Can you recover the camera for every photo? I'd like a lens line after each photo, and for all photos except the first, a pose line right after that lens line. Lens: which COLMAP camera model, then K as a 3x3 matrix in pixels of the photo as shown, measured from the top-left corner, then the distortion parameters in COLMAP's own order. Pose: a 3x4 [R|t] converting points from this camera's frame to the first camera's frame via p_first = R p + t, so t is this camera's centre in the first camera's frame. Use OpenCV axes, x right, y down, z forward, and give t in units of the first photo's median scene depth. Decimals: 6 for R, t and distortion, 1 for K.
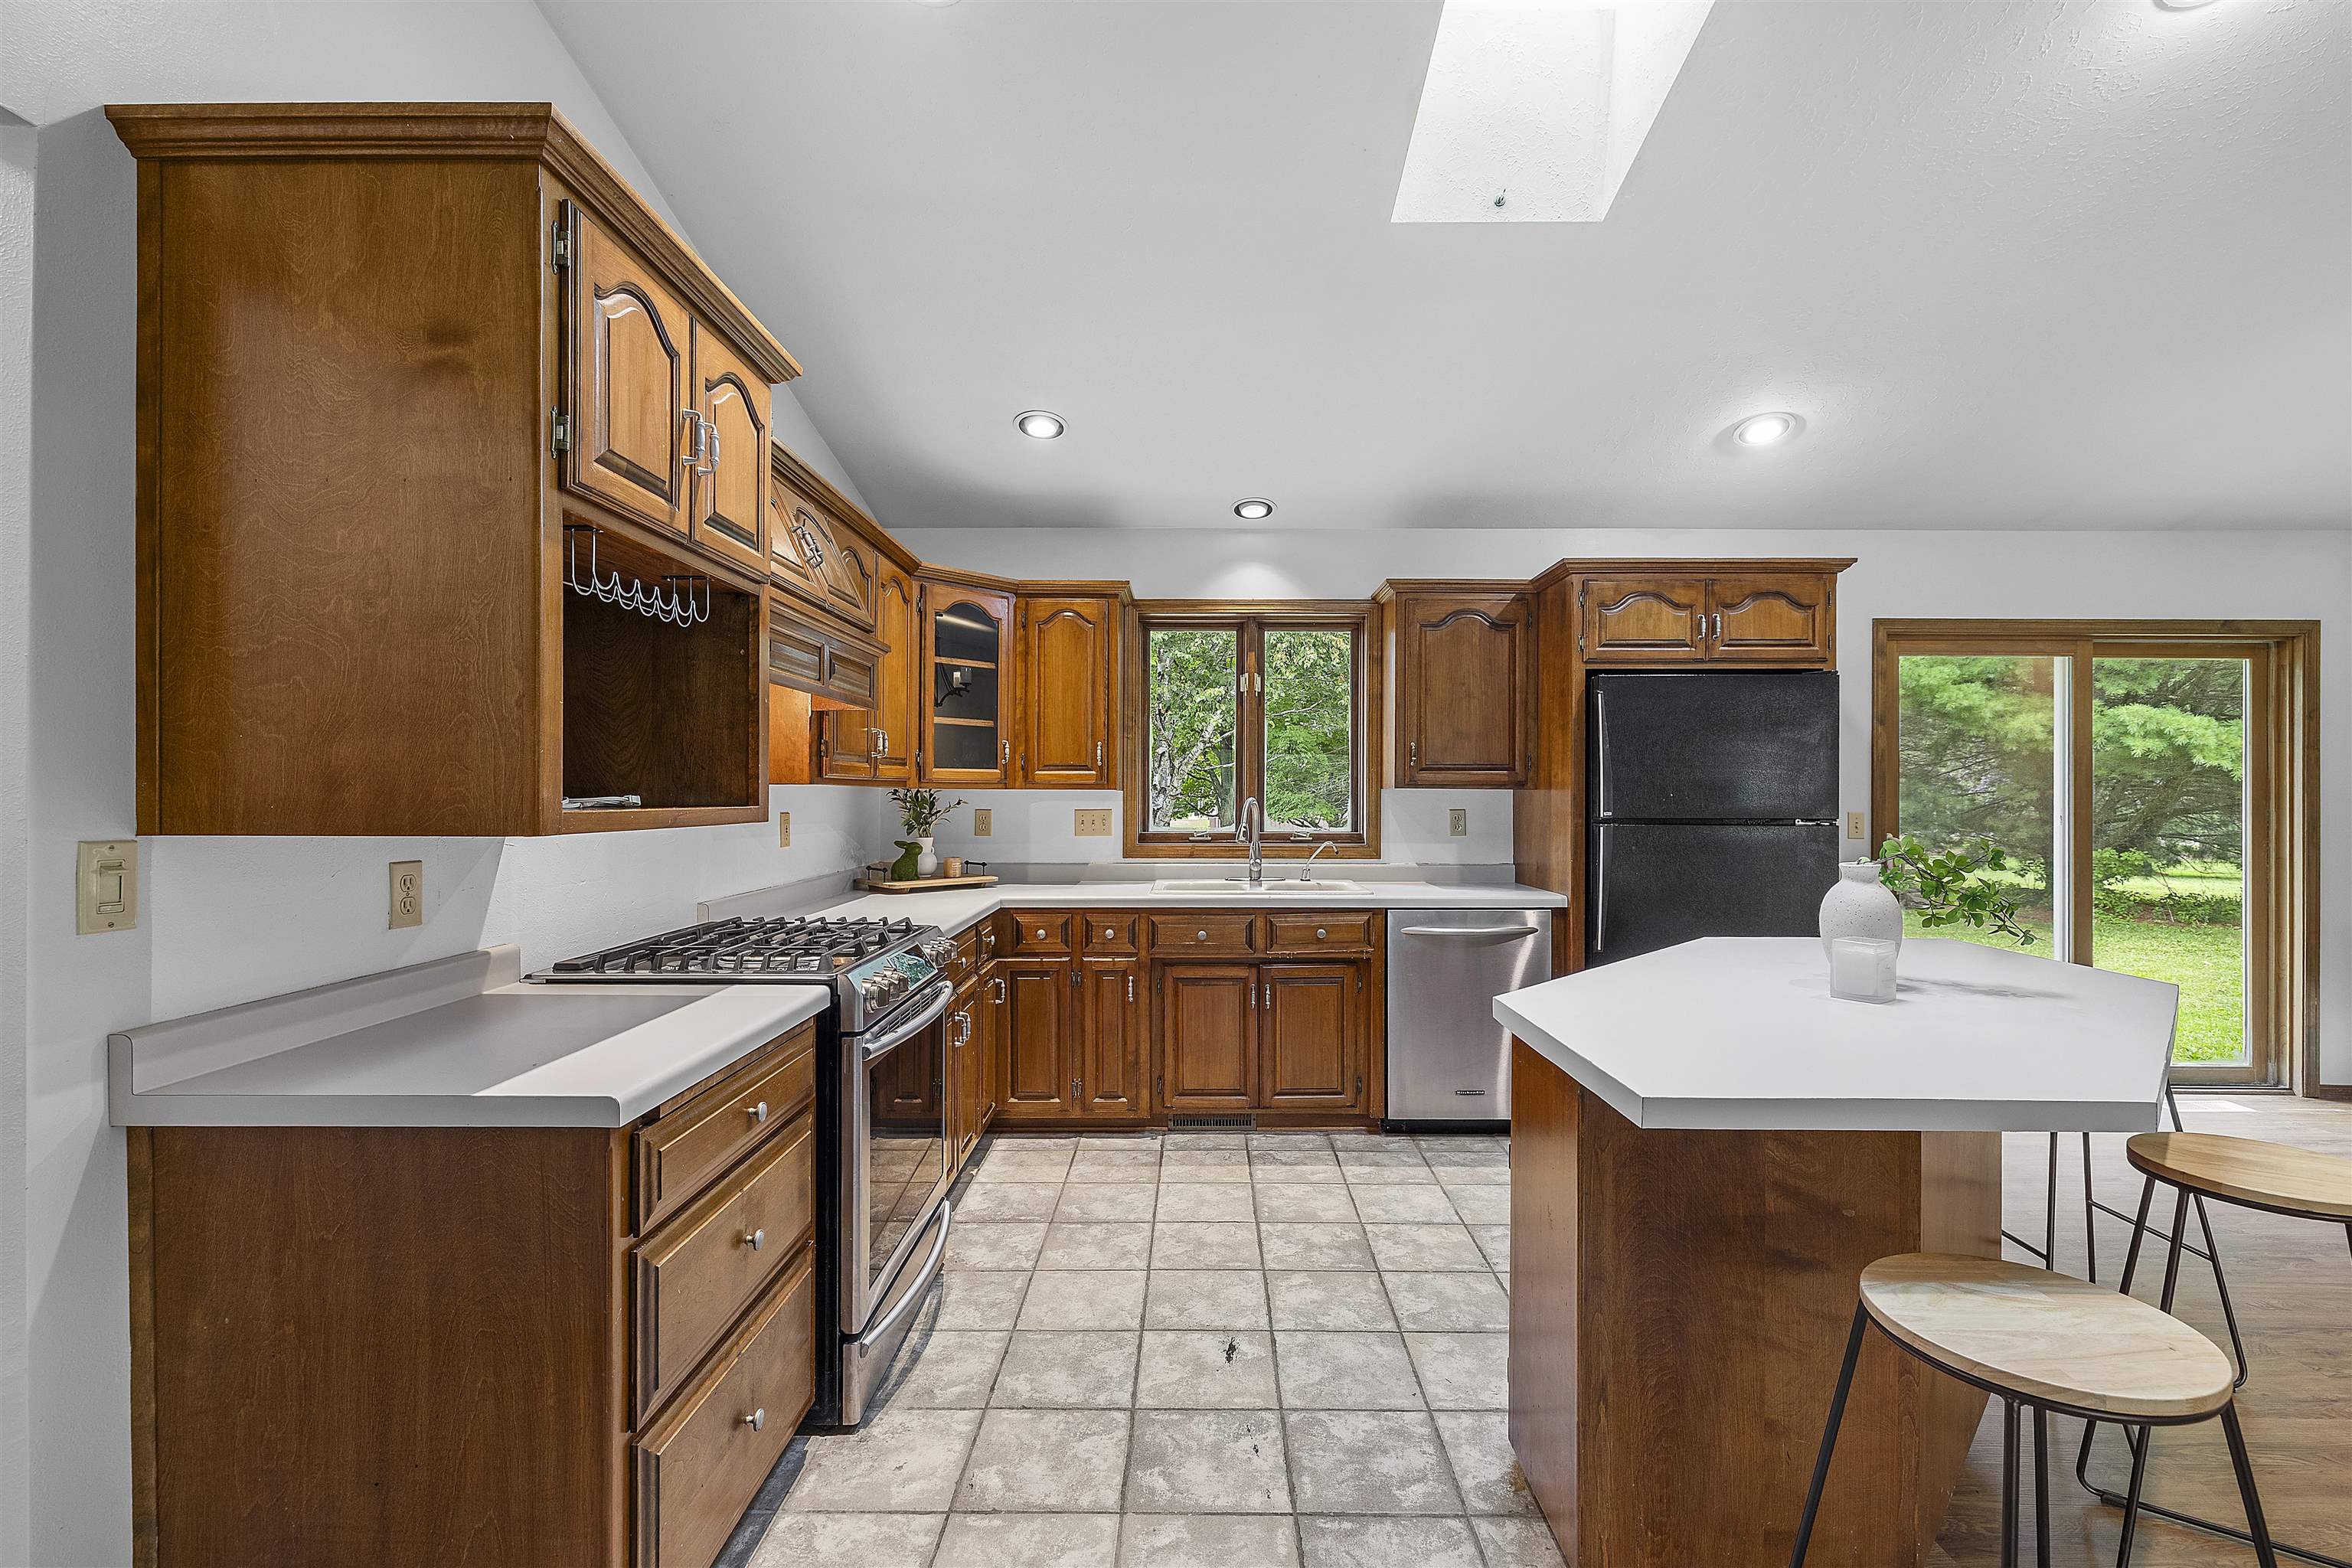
lens RADIAL K [[1023.0, 0, 1190.3], [0, 1023.0, 797.4], [0, 0, 1]] dist [-0.000499, -0.000164]
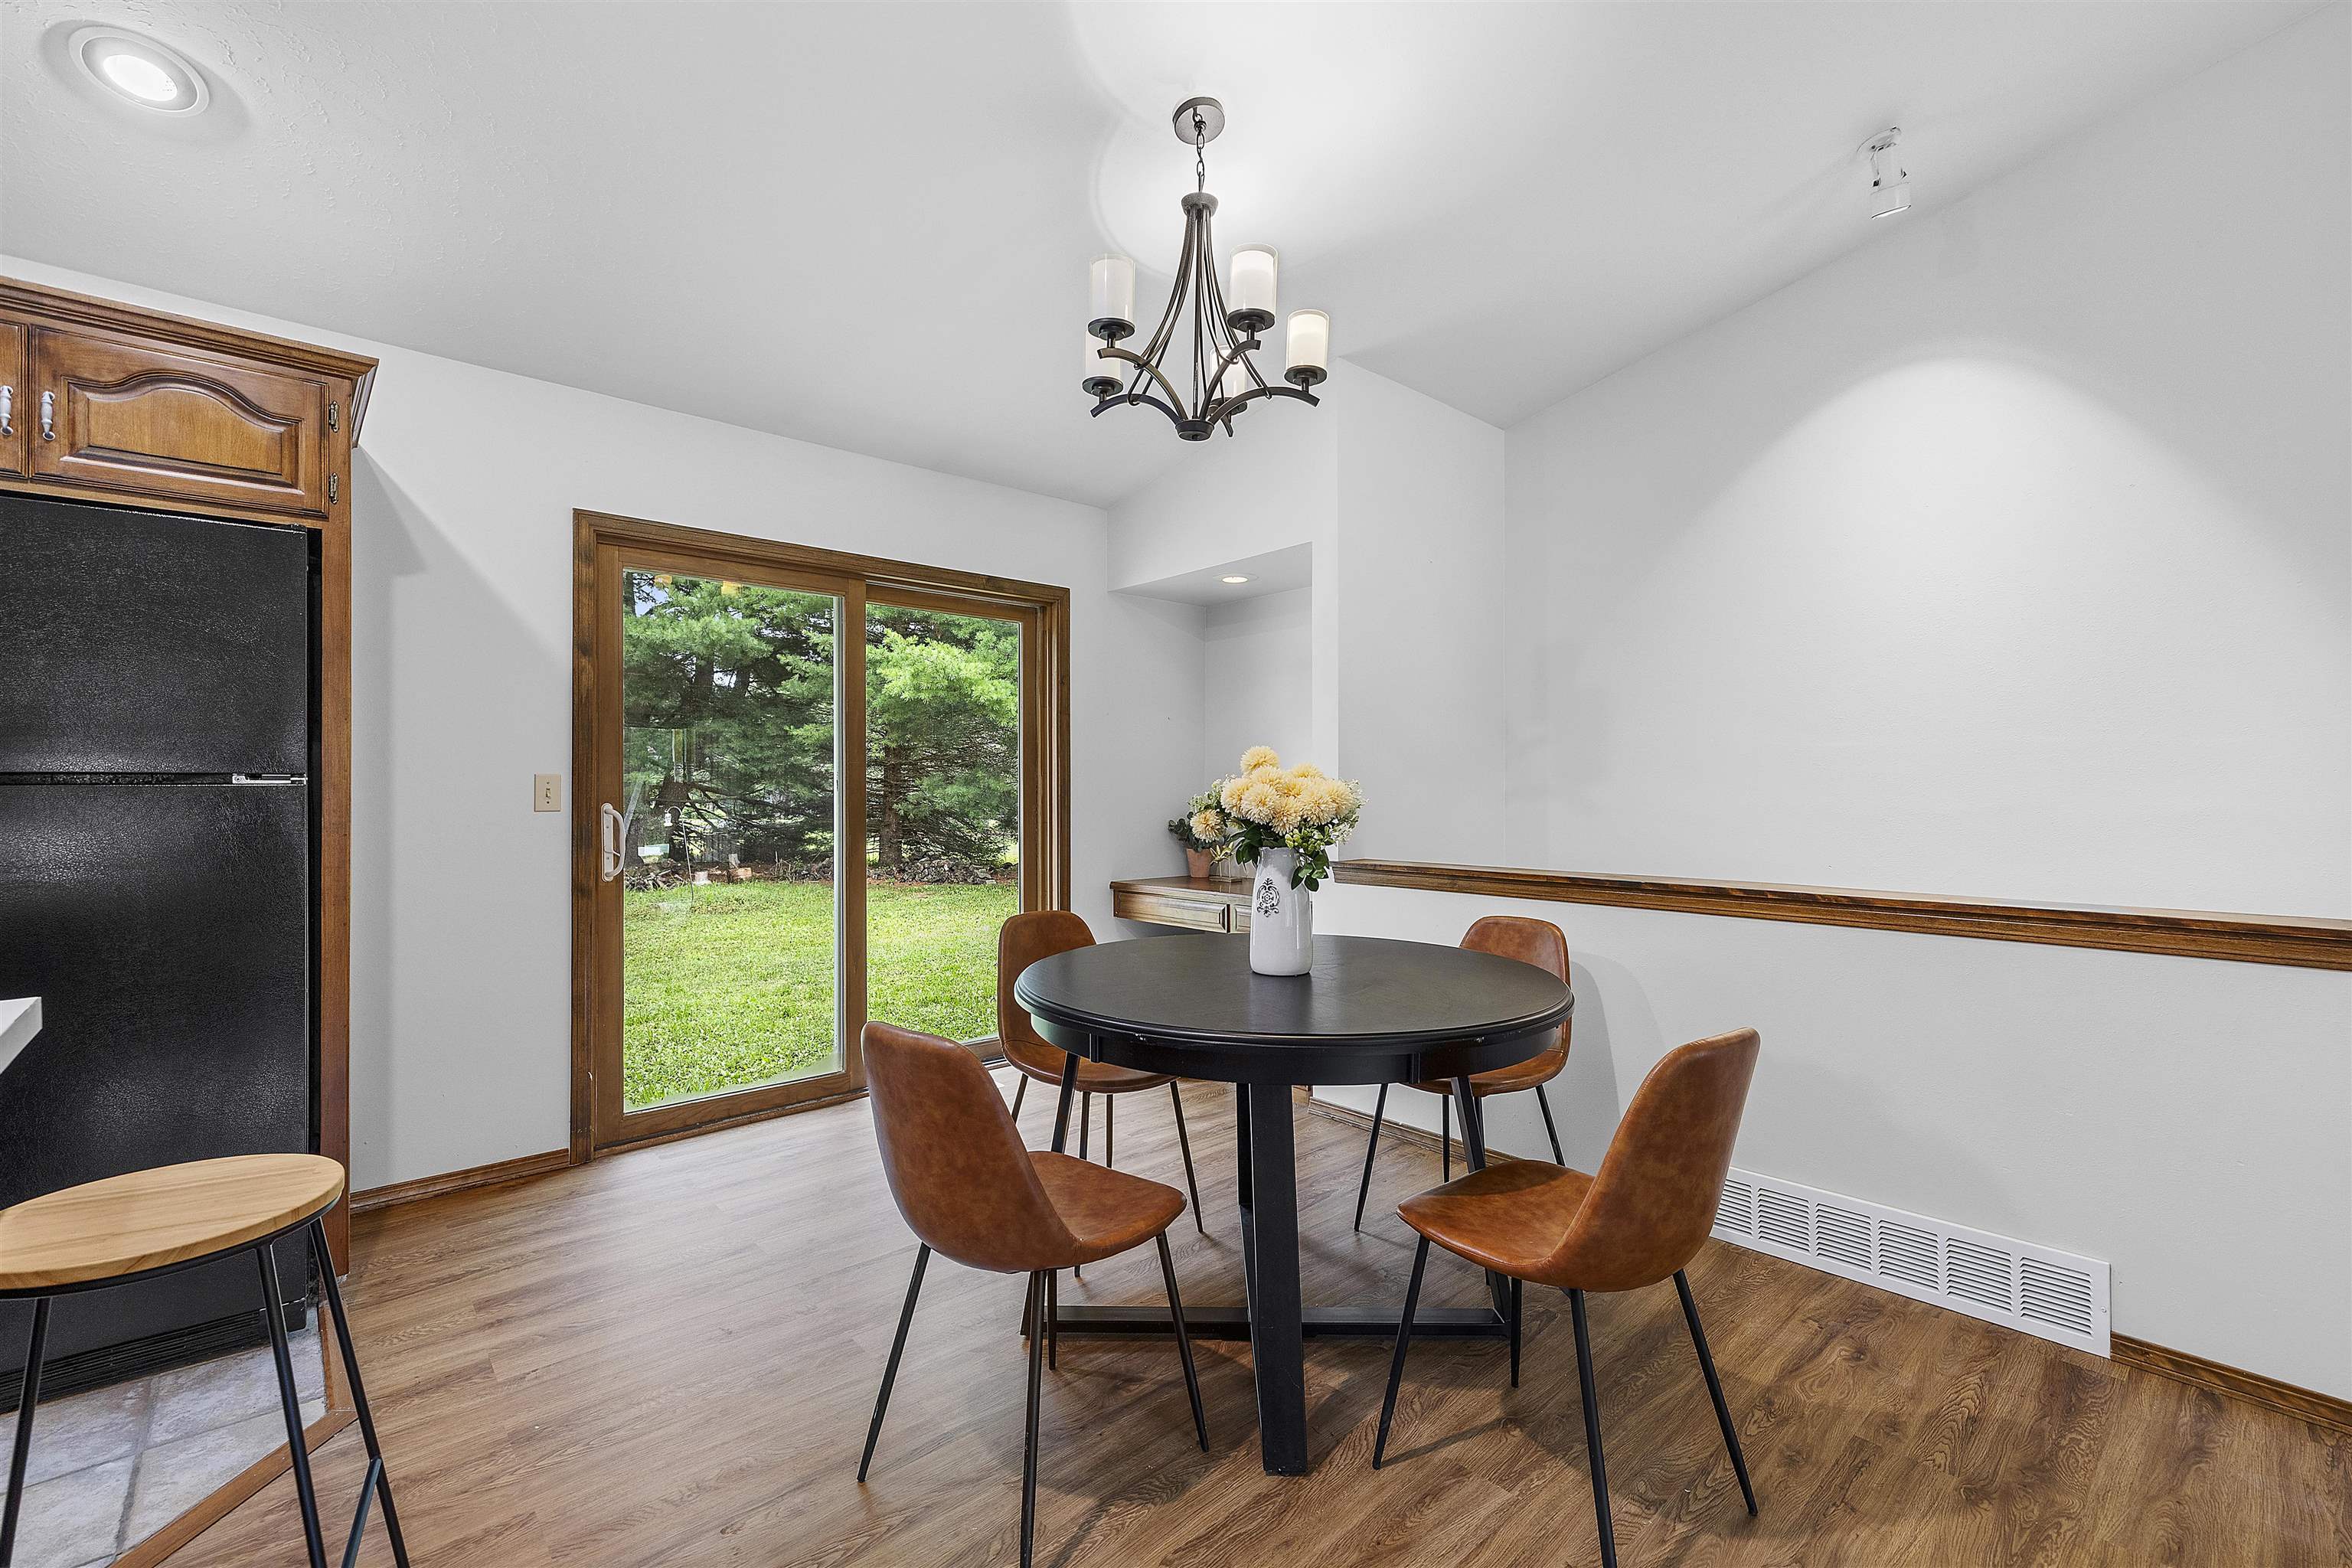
lens RADIAL K [[1010.4, 0, 1176.0], [0, 1010.4, 784.0], [0, 0, 1]] dist [-0.000164, 0.000060]
pose [[0.738929, -0.001983, 0.673780, 0.579006], [0.006678, 0.999968, -0.004381, 0.031849], [-0.673750, 0.007737, 0.738919, 0.208780]]
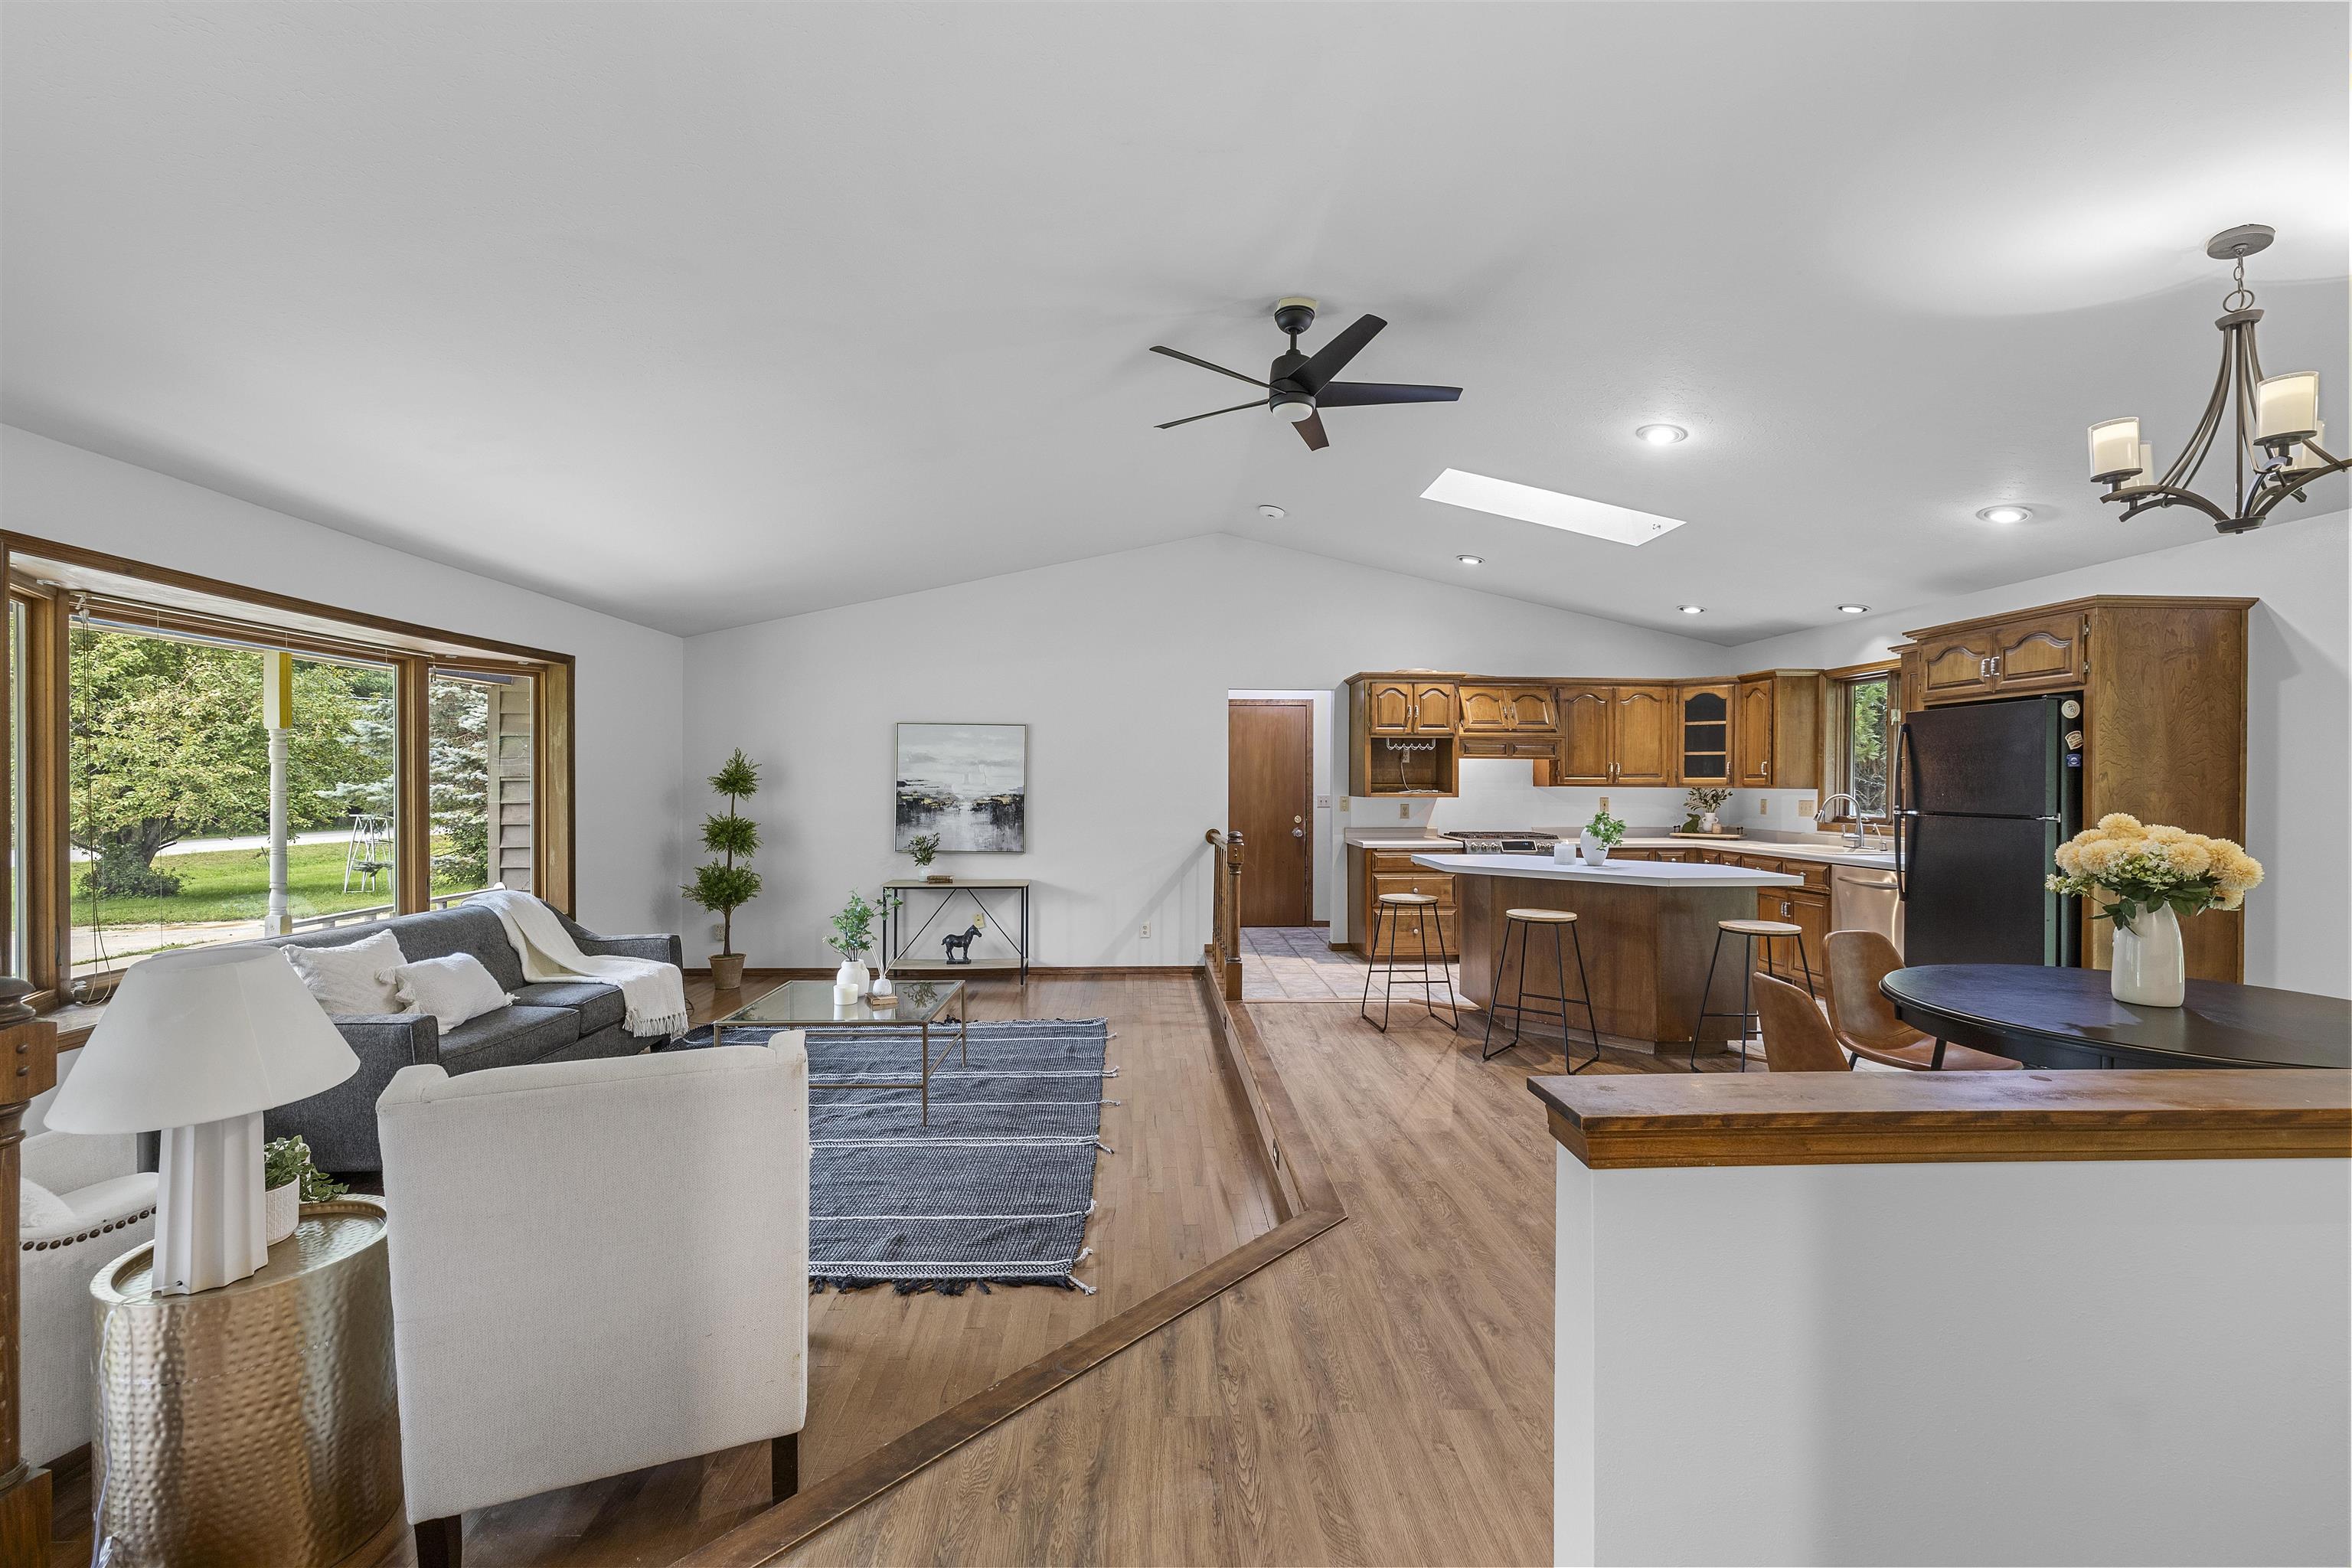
lens RADIAL K [[987.9, 0, 1175.2], [0, 987.9, 777.0], [0, 0, 1]] dist [-0.000639, -0.000020]
pose [[0.047398, -0.006799, -0.998853, 1.690298], [-0.006907, 0.999951, -0.007134, -0.009012], [0.998852, 0.007237, 0.047349, -0.109712]]
